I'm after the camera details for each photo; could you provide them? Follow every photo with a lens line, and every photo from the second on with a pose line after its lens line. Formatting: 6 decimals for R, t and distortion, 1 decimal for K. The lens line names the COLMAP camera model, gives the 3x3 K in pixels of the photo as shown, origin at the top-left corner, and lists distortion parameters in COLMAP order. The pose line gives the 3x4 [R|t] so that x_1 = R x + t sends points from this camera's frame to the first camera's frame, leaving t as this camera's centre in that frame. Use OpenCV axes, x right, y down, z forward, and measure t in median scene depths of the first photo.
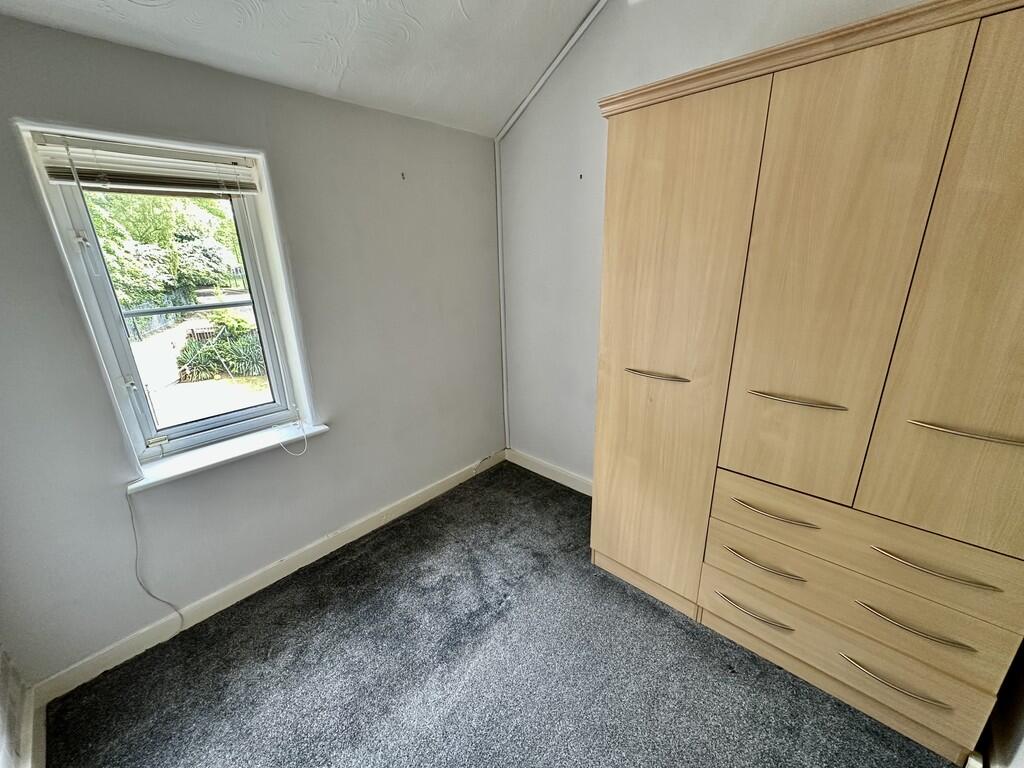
lens RADIAL K [[408.5, 0, 510.3], [0, 408.5, 383.7], [0, 0, 1]] dist [-0.002631, 0.000539]
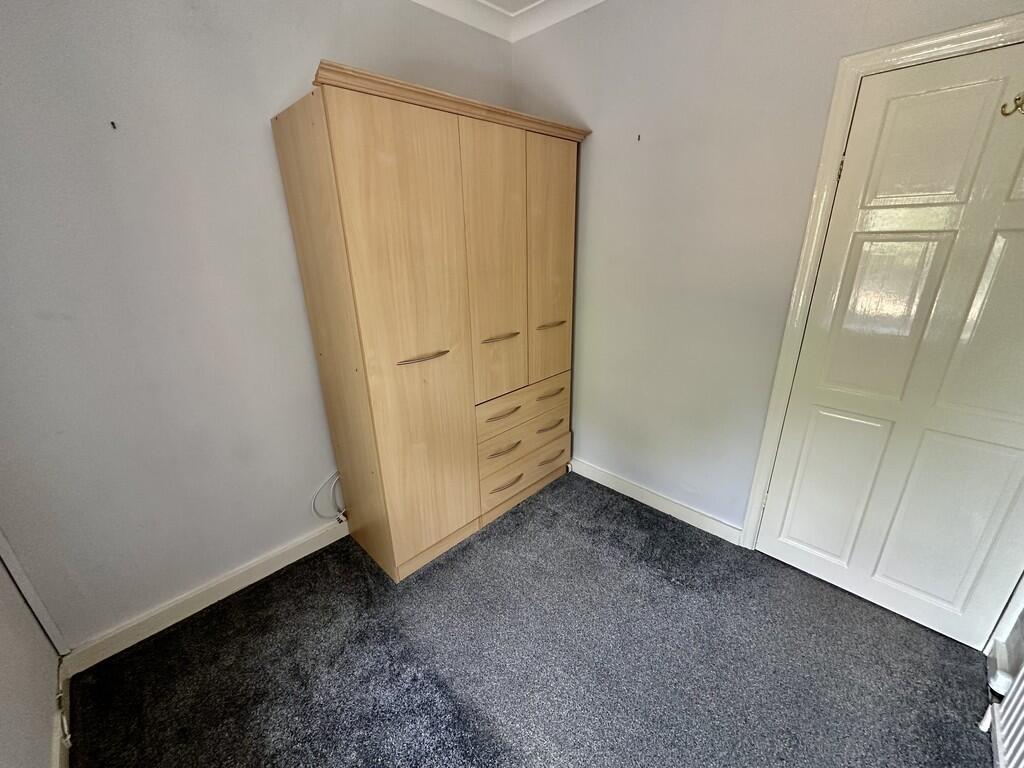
lens RADIAL K [[408.5, 0, 509.9], [0, 408.5, 384.0], [0, 0, 1]] dist [-0.002631, 0.000539]
pose [[0.029846, -0.315126, 0.948580, -0.711238], [0.327176, 0.899805, 0.288629, -0.202226], [-0.944492, 0.301738, 0.129958, 0.680998]]
